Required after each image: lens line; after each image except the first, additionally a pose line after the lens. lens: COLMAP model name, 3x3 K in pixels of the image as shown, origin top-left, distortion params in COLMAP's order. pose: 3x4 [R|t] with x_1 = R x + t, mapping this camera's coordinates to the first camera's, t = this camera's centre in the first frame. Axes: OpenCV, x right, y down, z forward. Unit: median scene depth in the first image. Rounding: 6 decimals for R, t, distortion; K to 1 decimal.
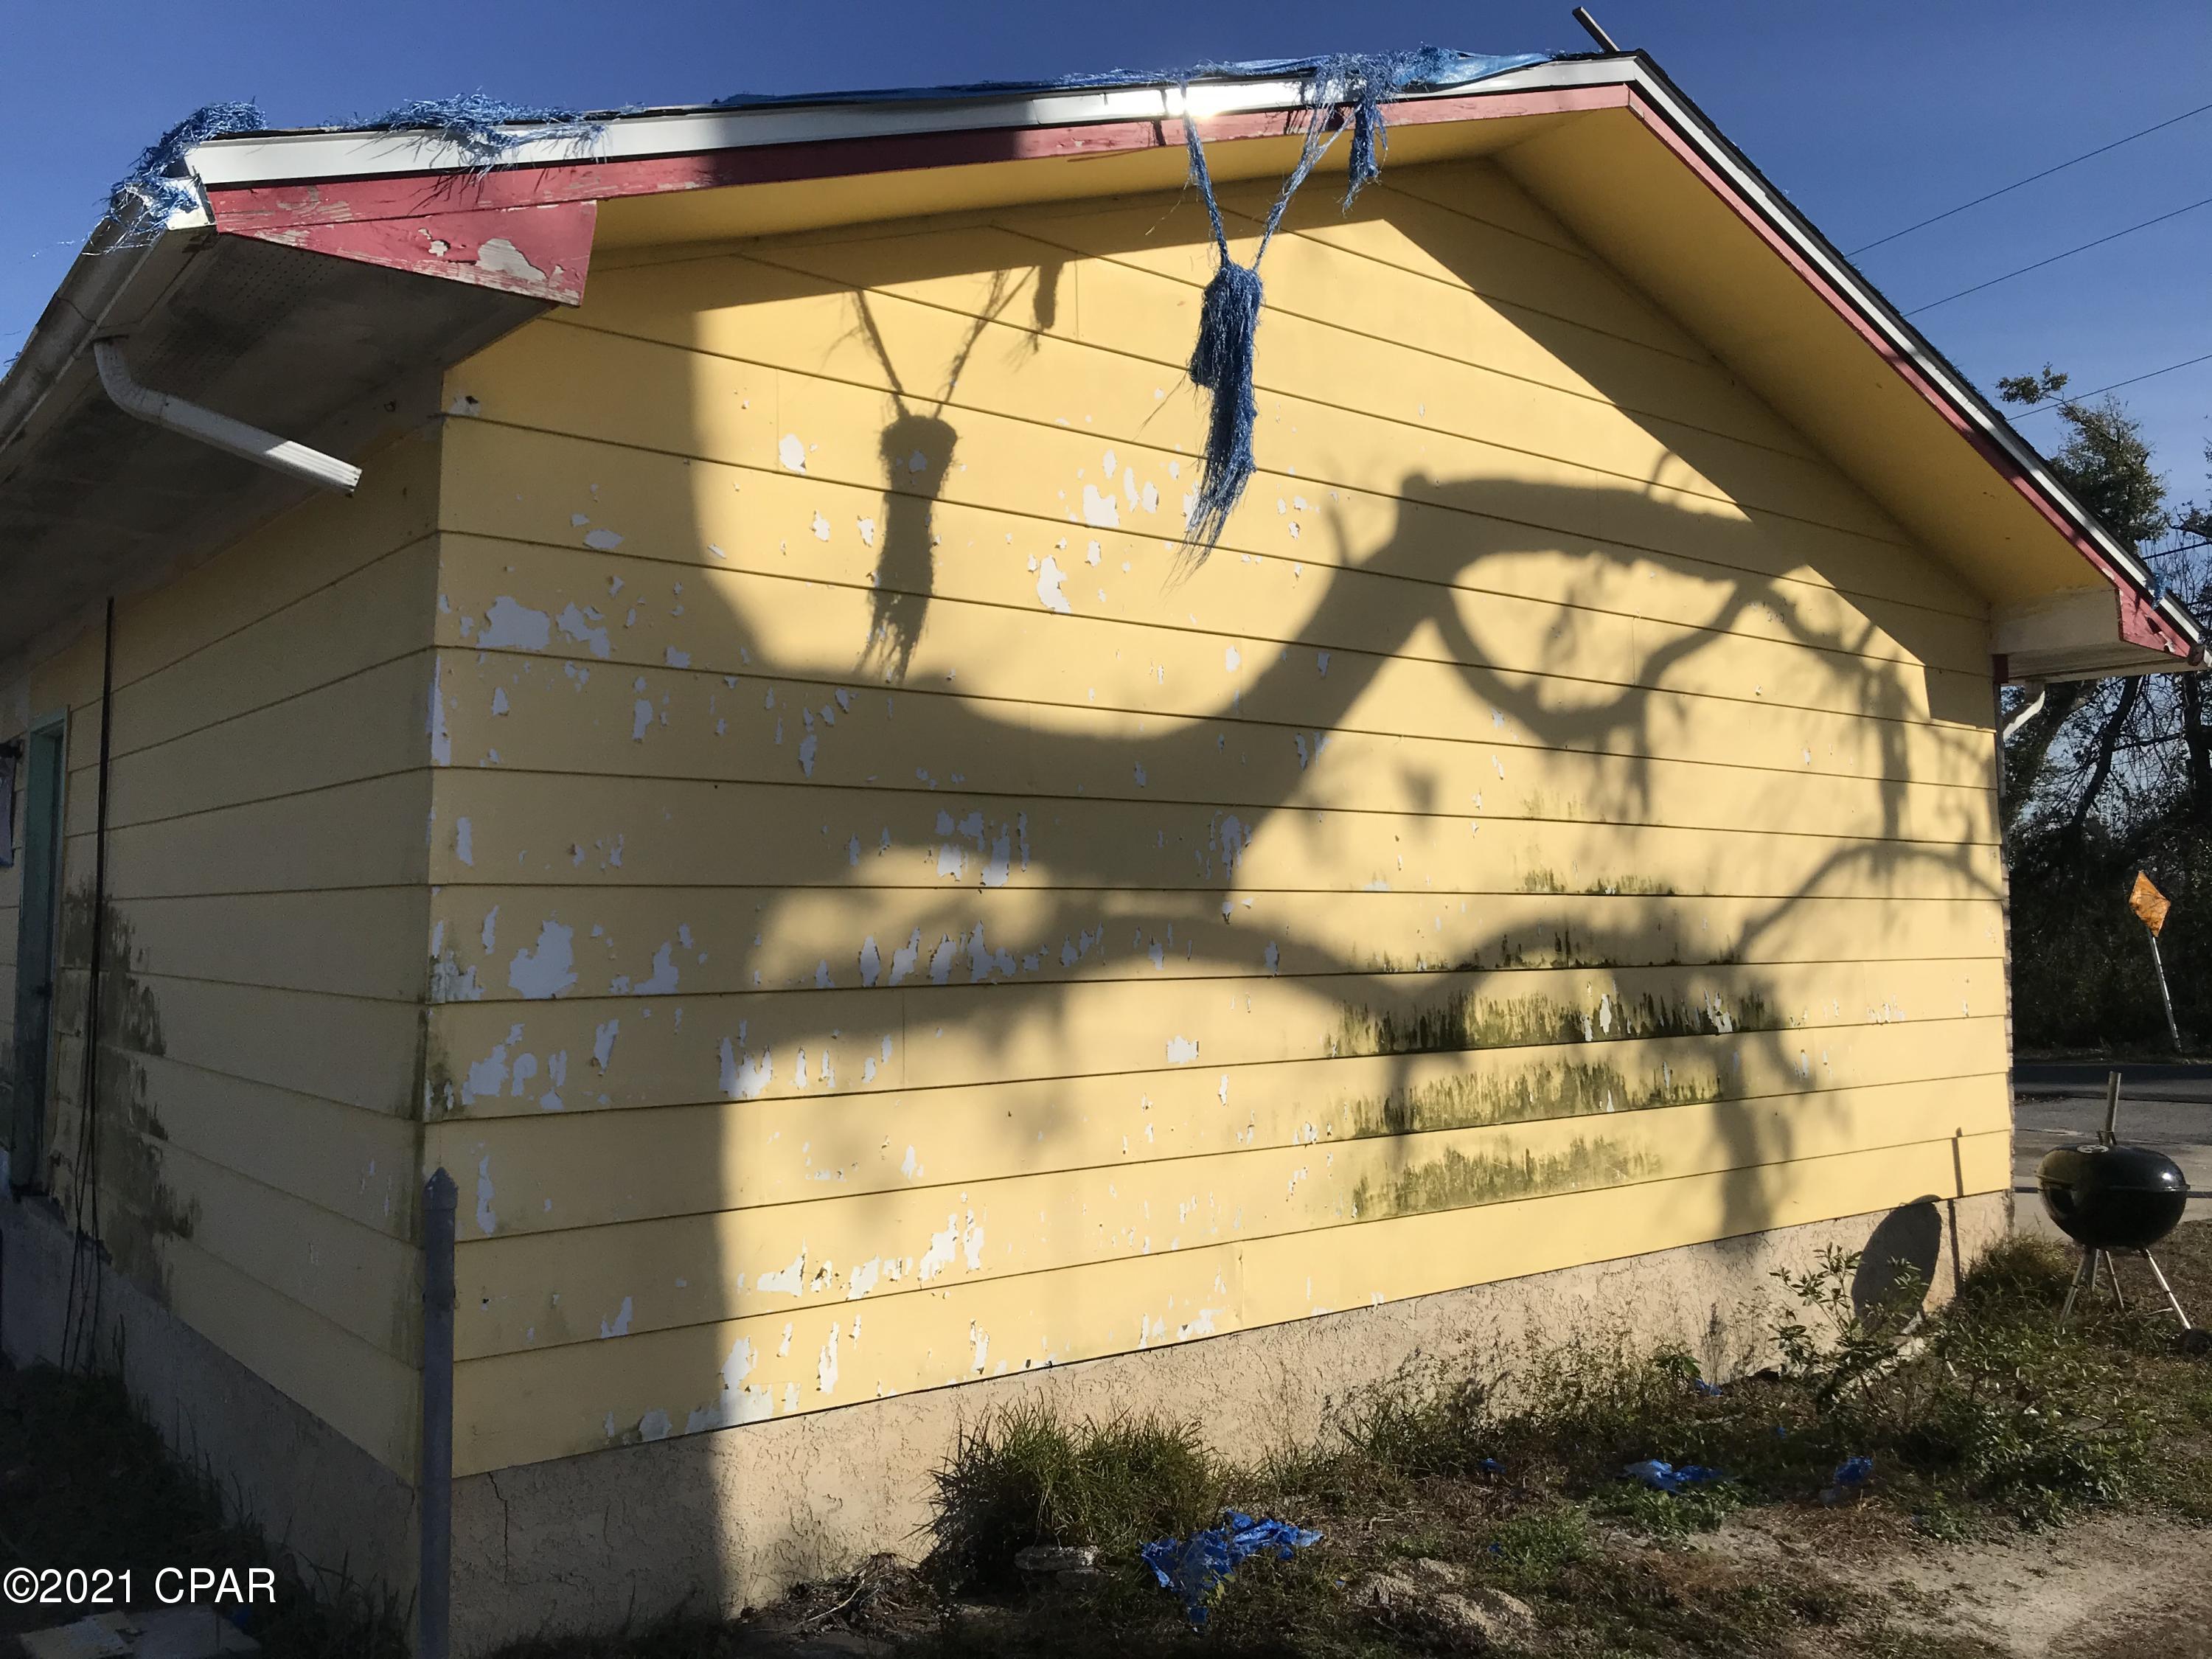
lens RADIAL K [[1812.2, 0, 1106.0], [0, 1812.2, 829.5], [0, 0, 1]] dist [0.003581, 0.004641]
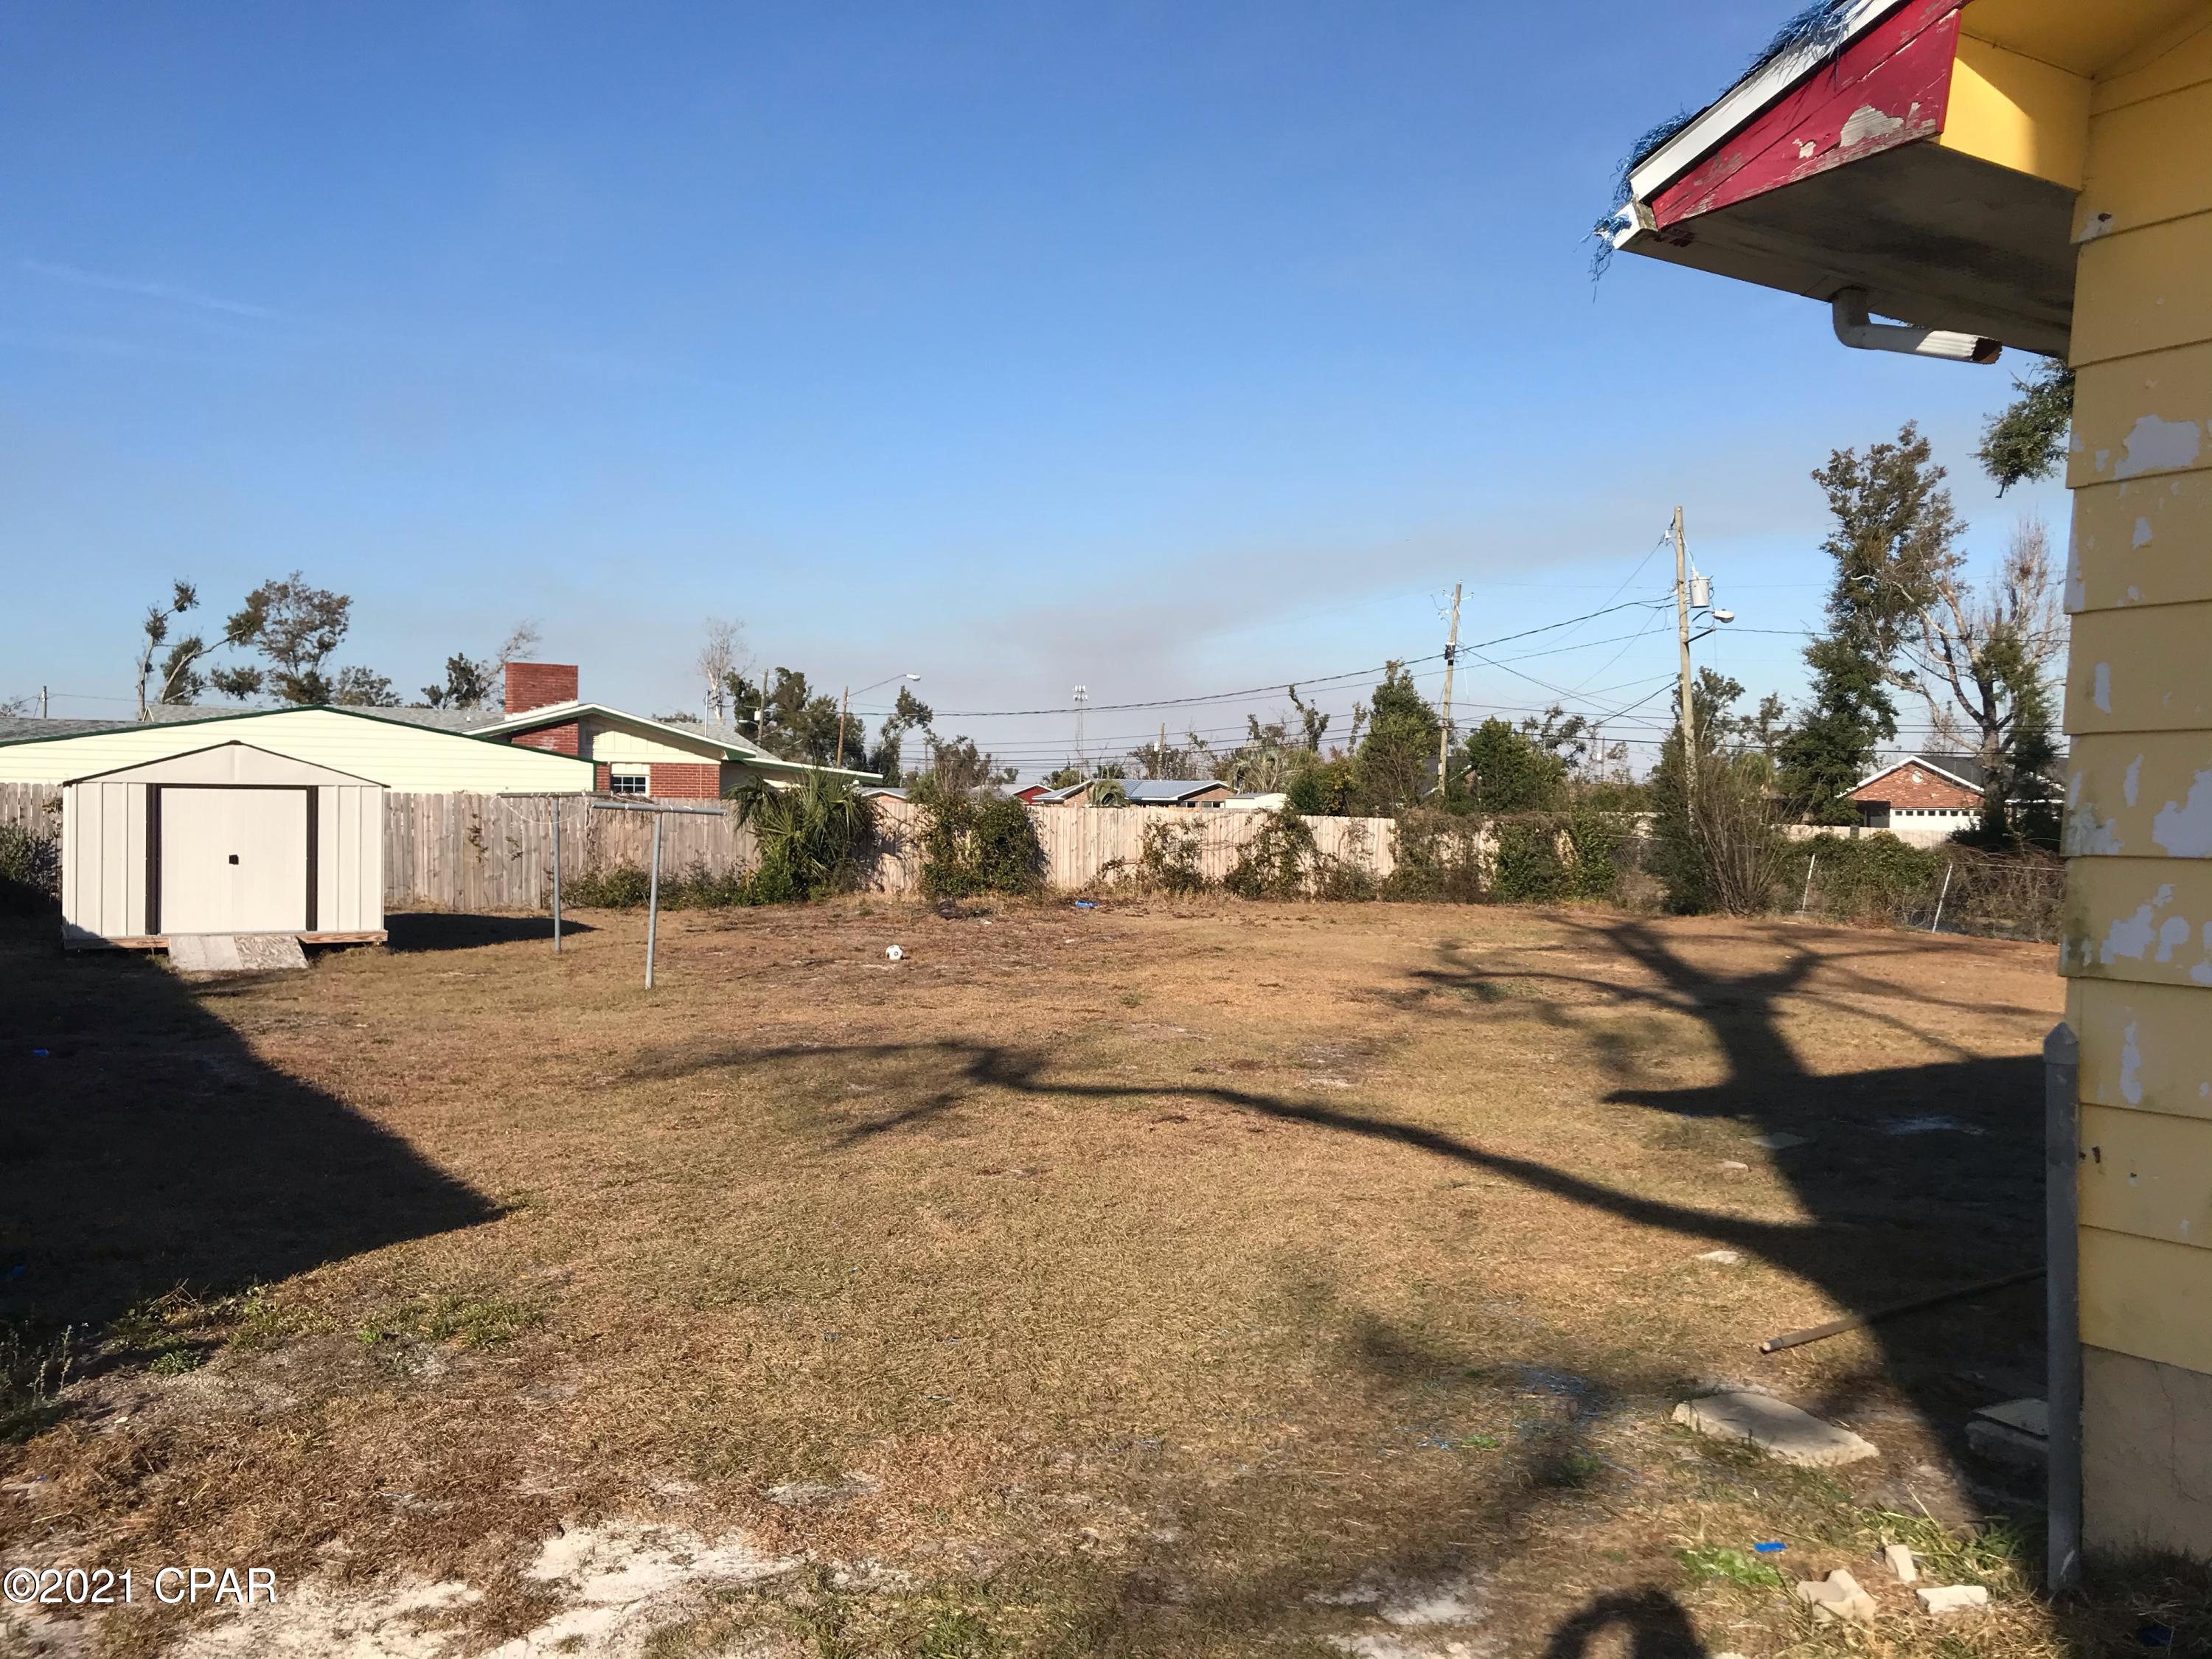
lens RADIAL K [[1812.2, 0, 1106.0], [0, 1812.2, 829.5], [0, 0, 1]] dist [0.003581, 0.004641]
pose [[-0.111825, 0.009968, -0.993678, 0.646089], [0.040982, 0.999145, 0.005411, 0.053807], [0.992883, -0.040118, -0.112138, 0.581000]]
